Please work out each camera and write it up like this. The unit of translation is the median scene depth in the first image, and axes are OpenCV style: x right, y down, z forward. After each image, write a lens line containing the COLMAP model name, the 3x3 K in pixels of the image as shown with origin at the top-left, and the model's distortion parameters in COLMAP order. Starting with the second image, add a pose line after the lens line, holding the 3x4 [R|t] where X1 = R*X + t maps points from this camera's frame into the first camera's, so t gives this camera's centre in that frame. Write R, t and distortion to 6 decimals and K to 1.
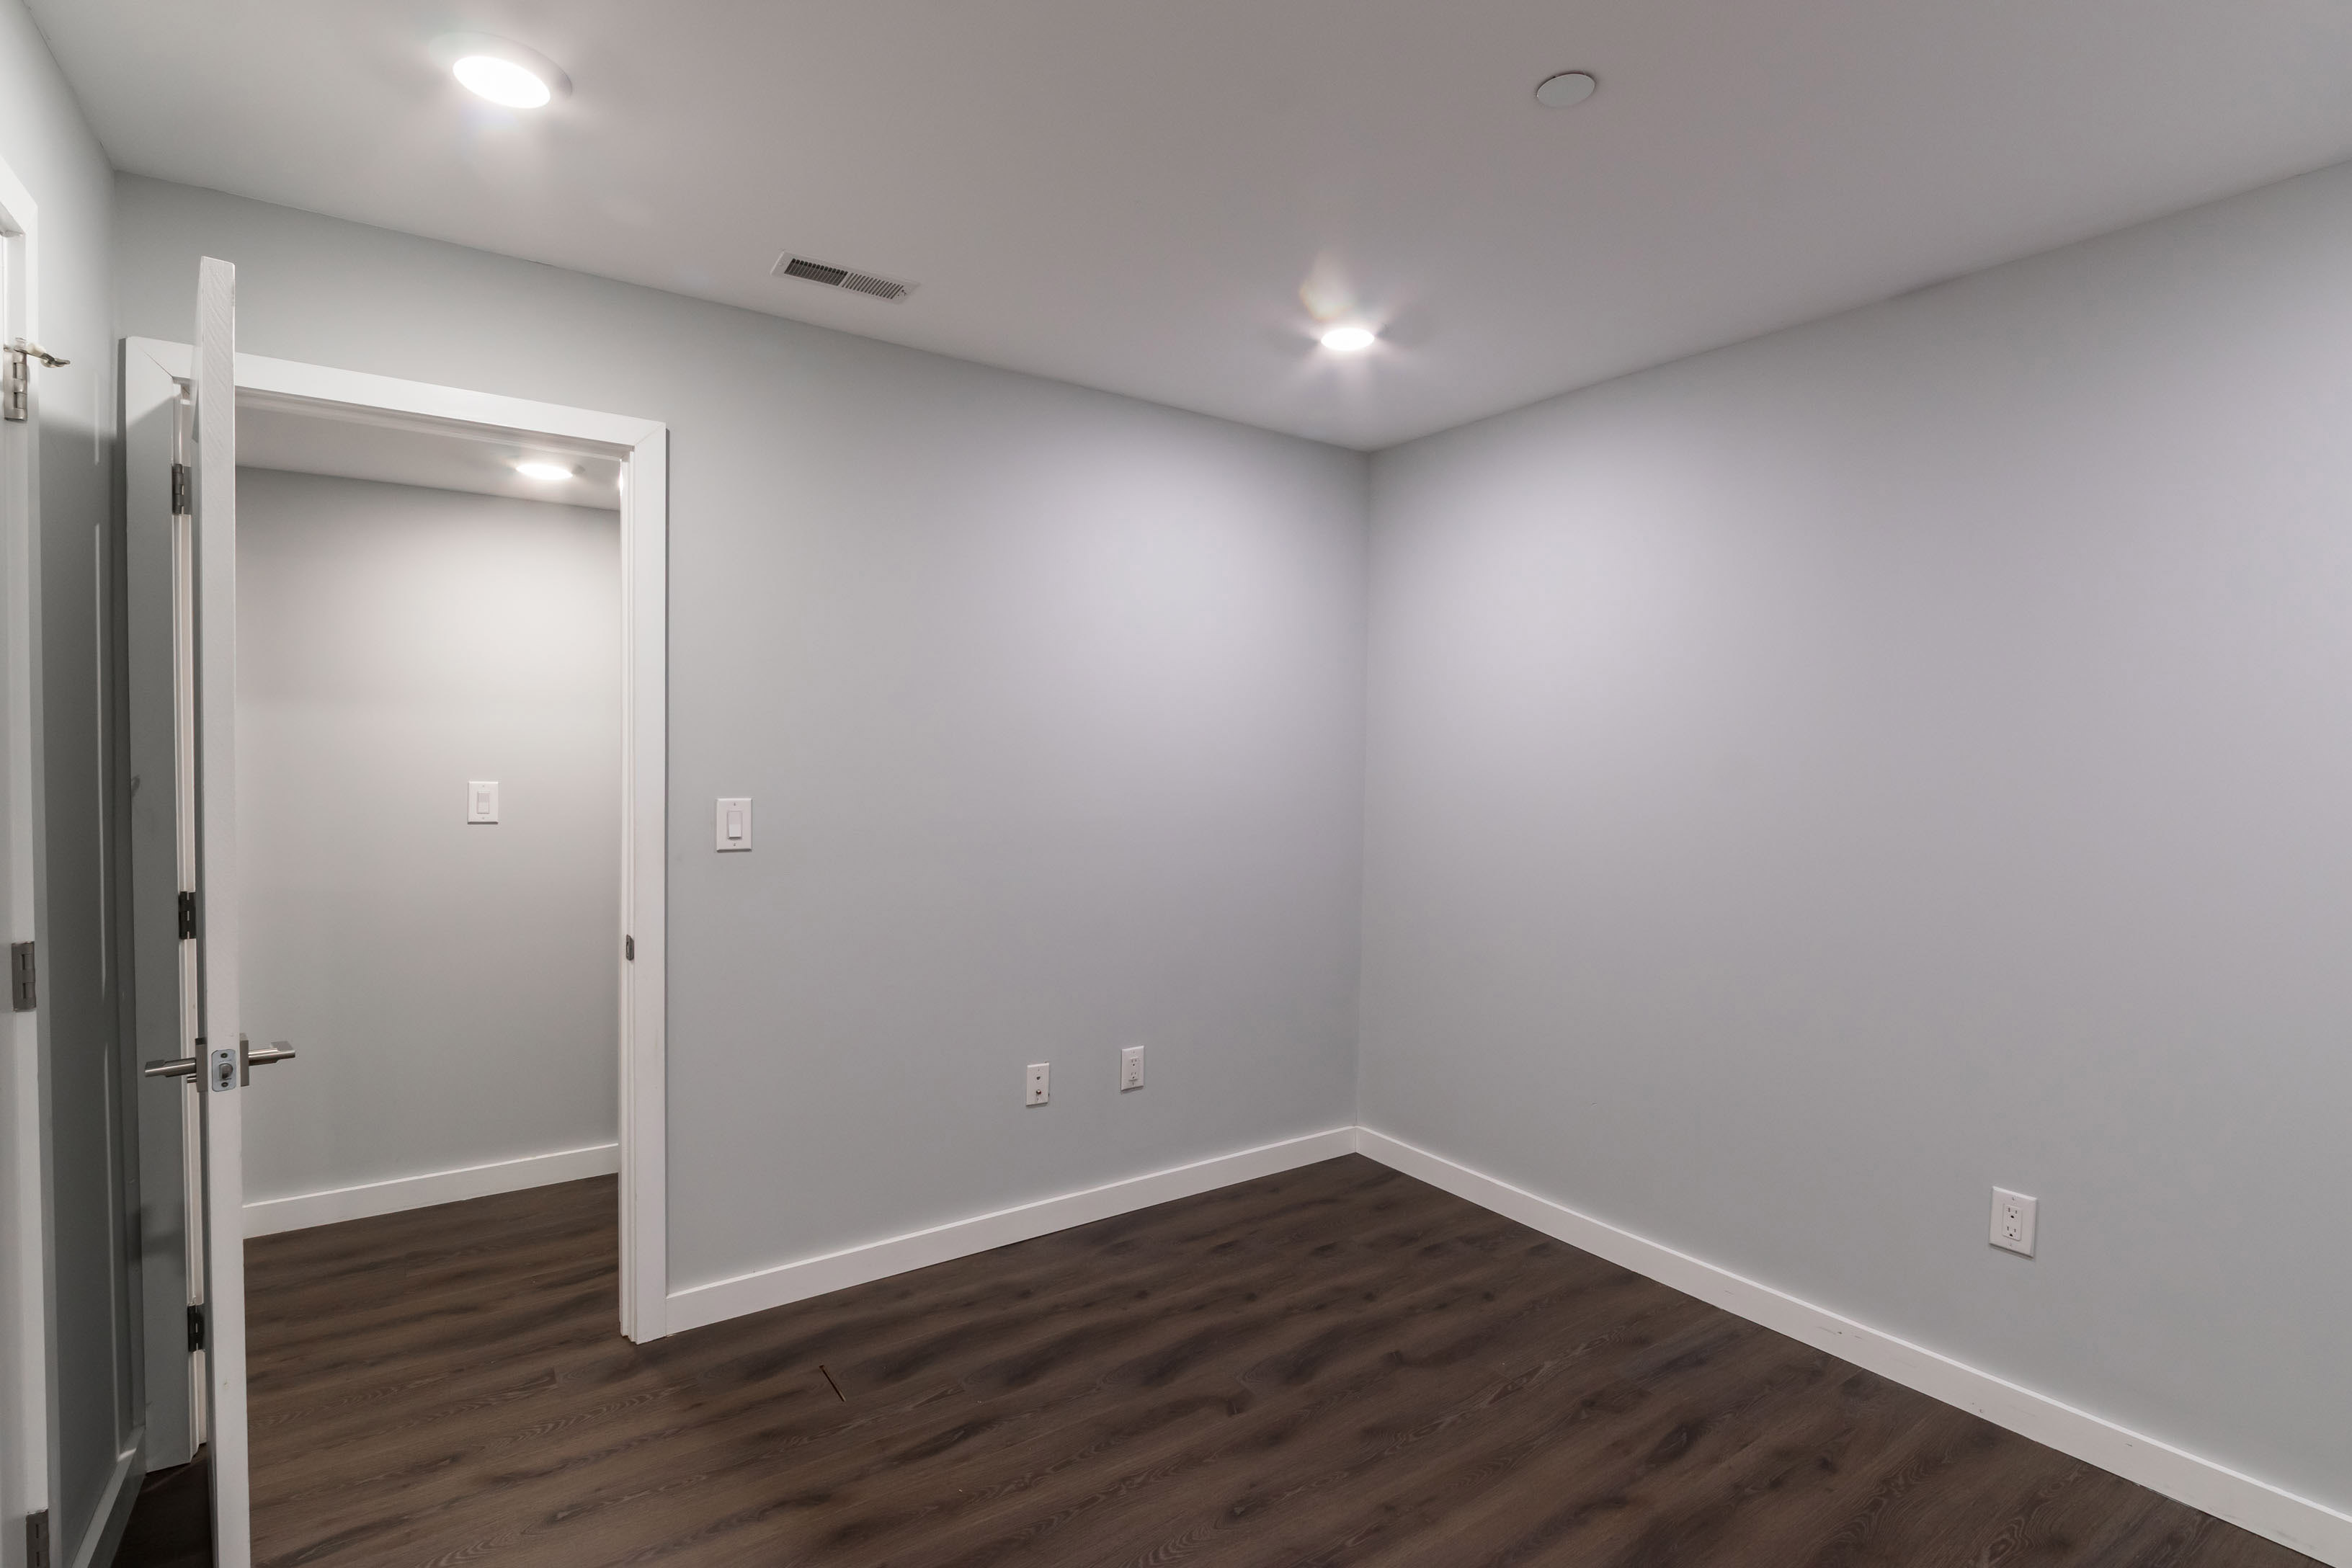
lens RADIAL K [[1064.4, 0, 1189.2], [0, 1064.4, 783.7], [0, 0, 1]] dist [0.001100, -0.000079]
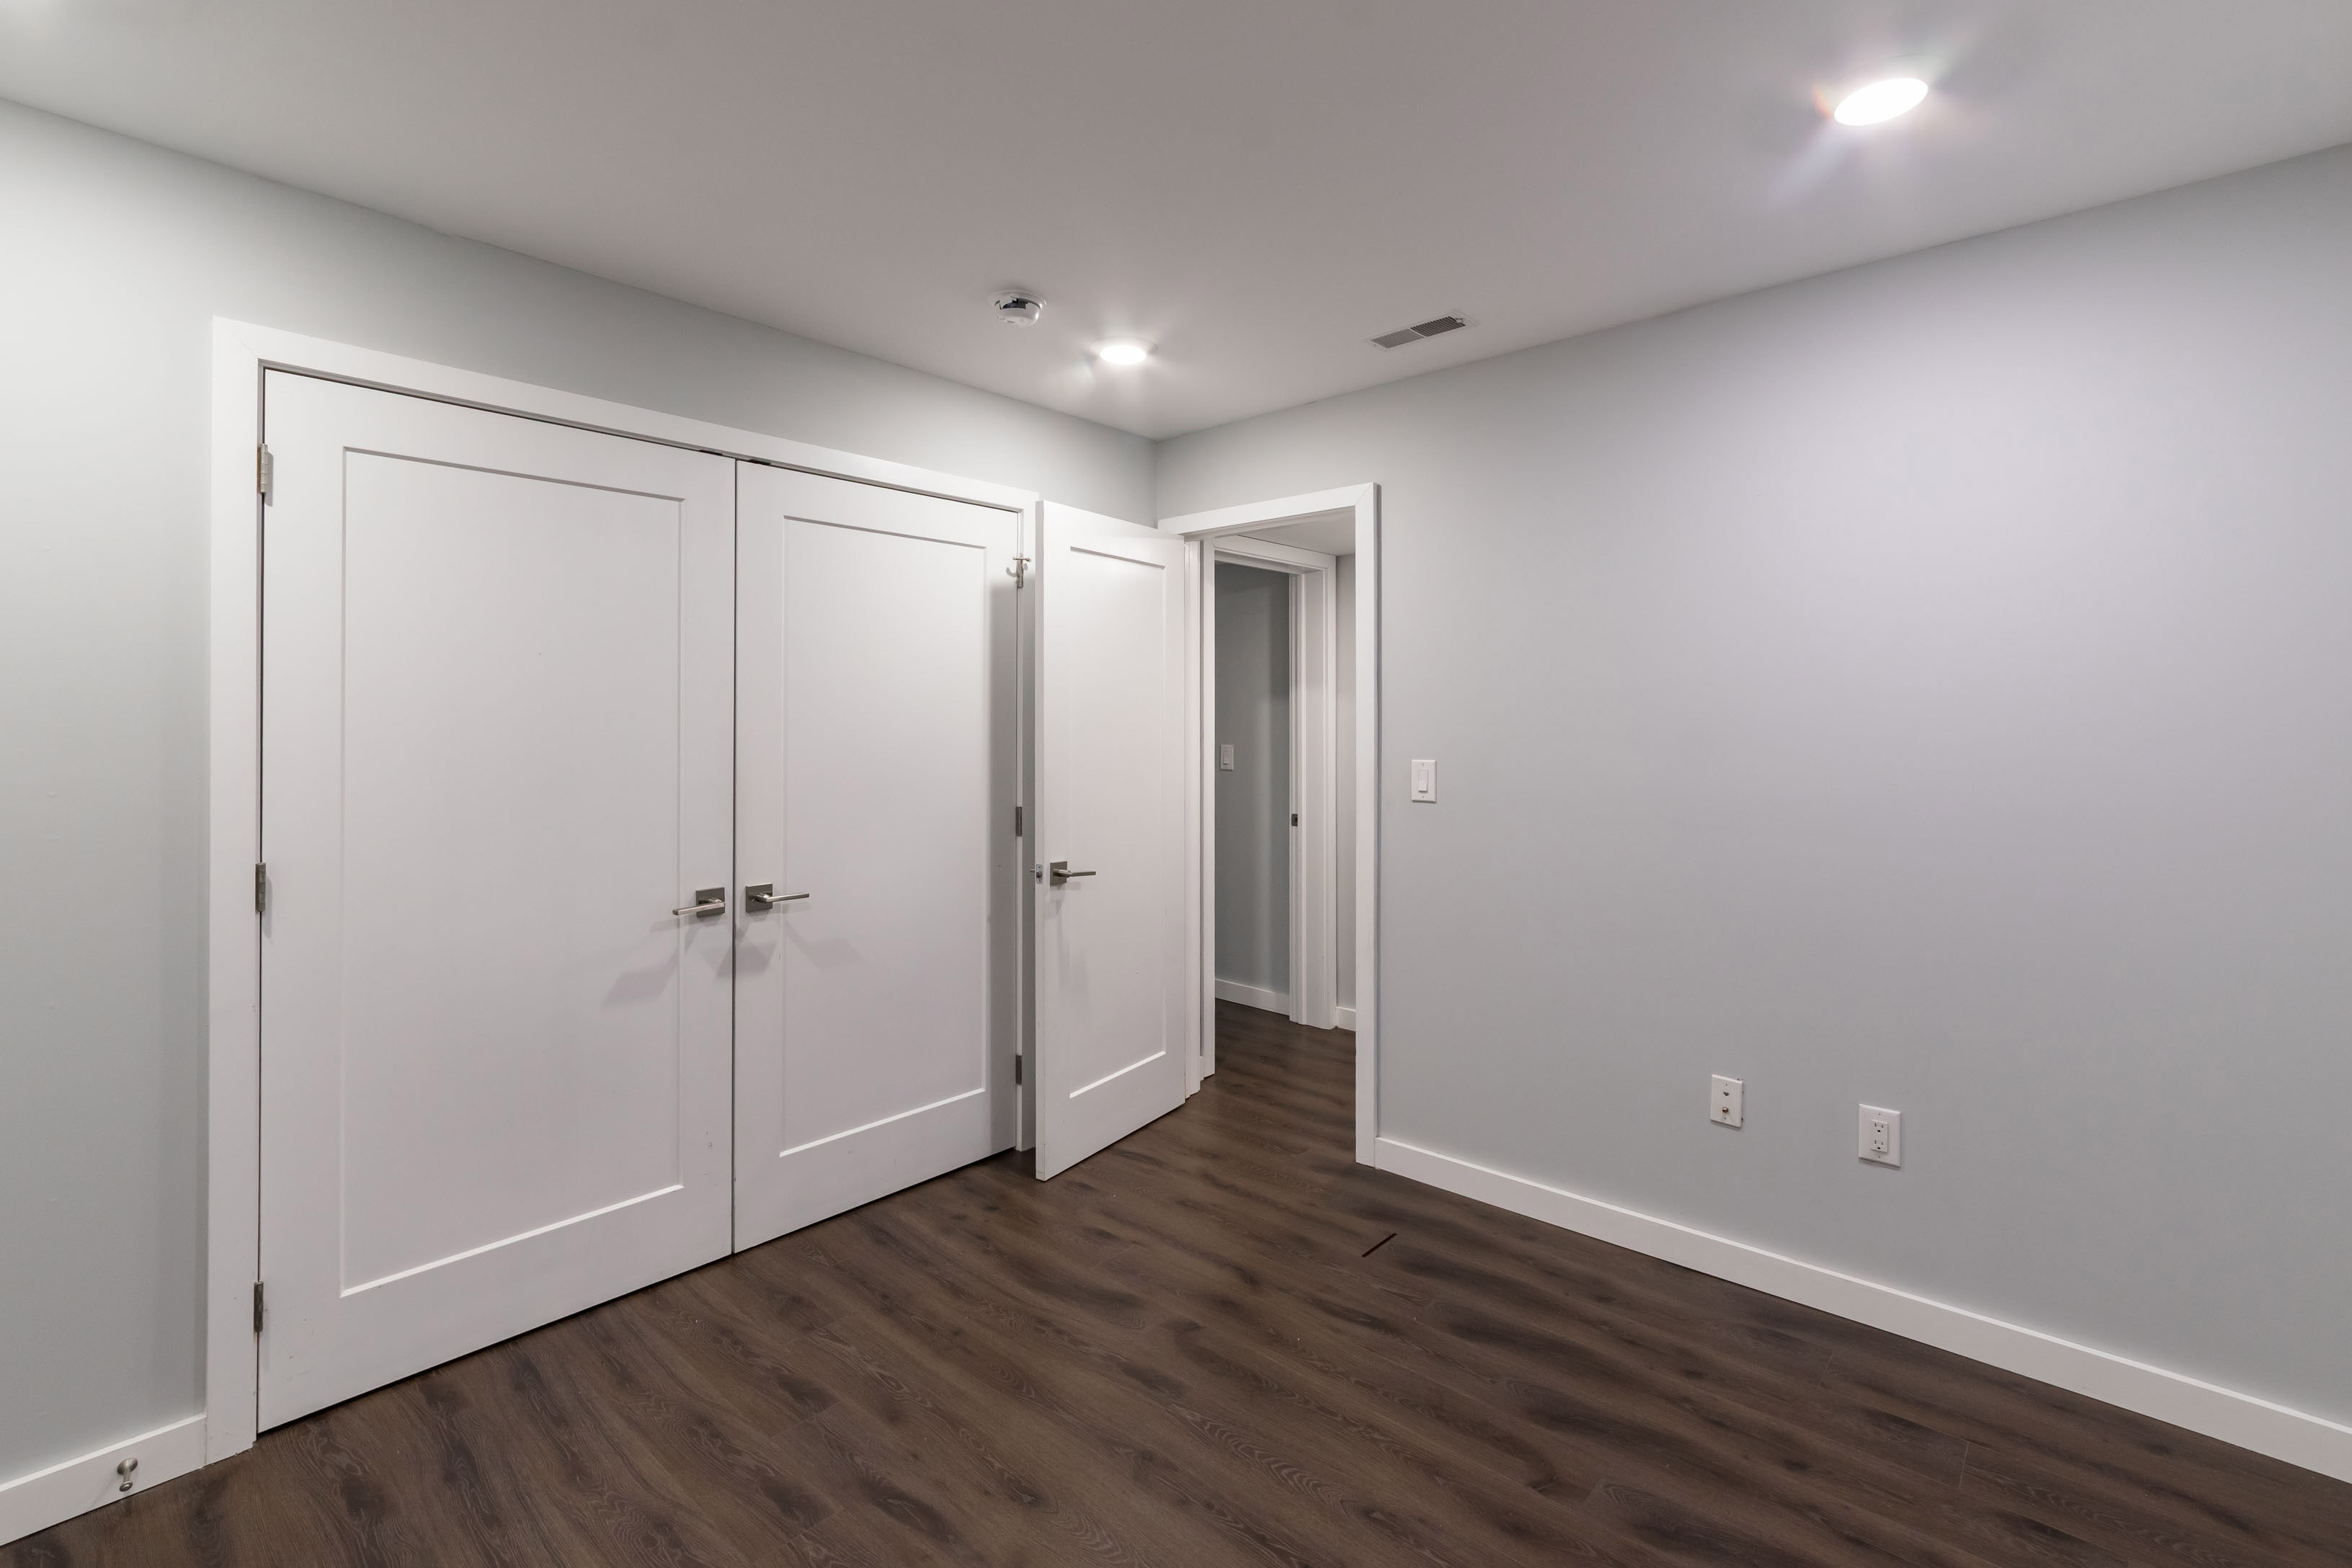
lens RADIAL K [[1064.4, 0, 1255.0], [0, 1064.4, 755.7], [0, 0, 1]] dist [0.001100, -0.000079]
pose [[0.257094, 0.008605, -0.966348, 0.733452], [-0.013923, 0.999890, 0.005200, 0.006040], [0.966286, 0.012118, 0.257186, 0.512889]]
